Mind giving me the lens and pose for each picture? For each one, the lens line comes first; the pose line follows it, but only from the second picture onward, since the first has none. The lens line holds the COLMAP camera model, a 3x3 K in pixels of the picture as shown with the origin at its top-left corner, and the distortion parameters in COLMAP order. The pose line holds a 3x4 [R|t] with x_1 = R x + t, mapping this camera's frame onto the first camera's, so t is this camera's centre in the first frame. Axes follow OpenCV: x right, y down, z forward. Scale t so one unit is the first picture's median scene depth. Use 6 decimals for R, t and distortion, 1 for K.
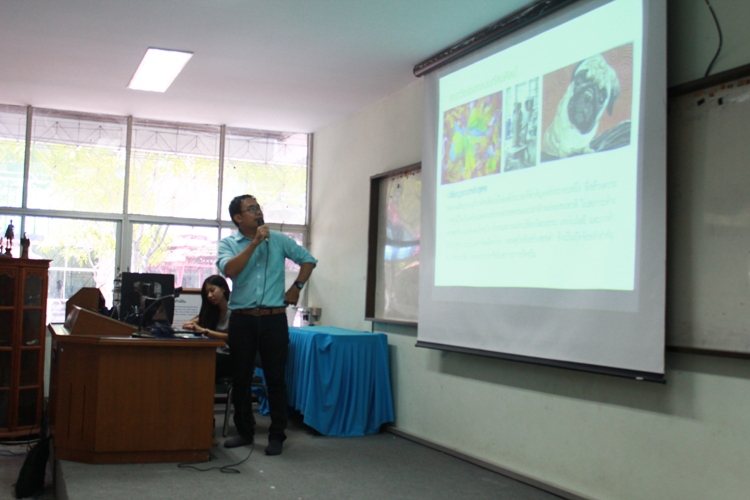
lens RADIAL K [[861.3, 0, 375.0], [0, 861.3, 250.0], [0, 0, 1]] dist [-0.003995, -0.006018]
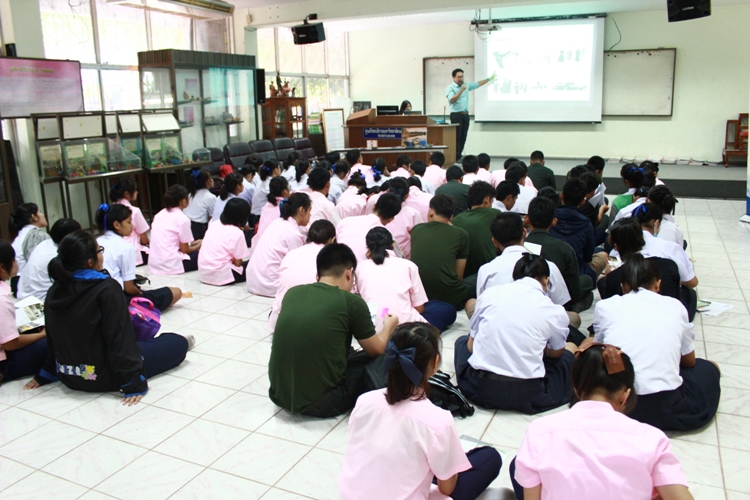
lens RADIAL K [[623.0, 0, 372.4], [0, 623.0, 247.2], [0, 0, 1]] dist [-0.166420, 0.151403]
pose [[0.745675, -0.194431, 0.637312, -1.620232], [0.011523, 0.960099, 0.279424, -0.069450], [-0.666211, -0.201016, 0.718162, -0.337221]]
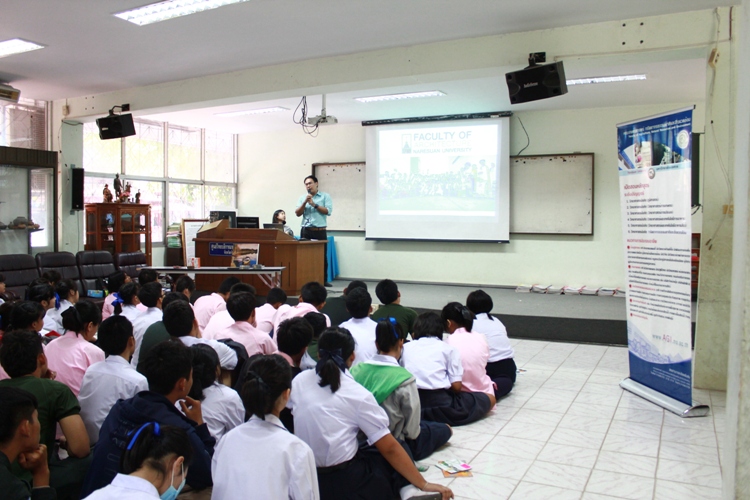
lens RADIAL K [[623.0, 0, 372.4], [0, 623.0, 247.2], [0, 0, 1]] dist [-0.166420, 0.151403]
pose [[0.768475, -0.050932, 0.637850, -1.063811], [-0.015800, 0.995013, 0.098487, -0.040593], [-0.639685, -0.085763, 0.763838, -0.348870]]
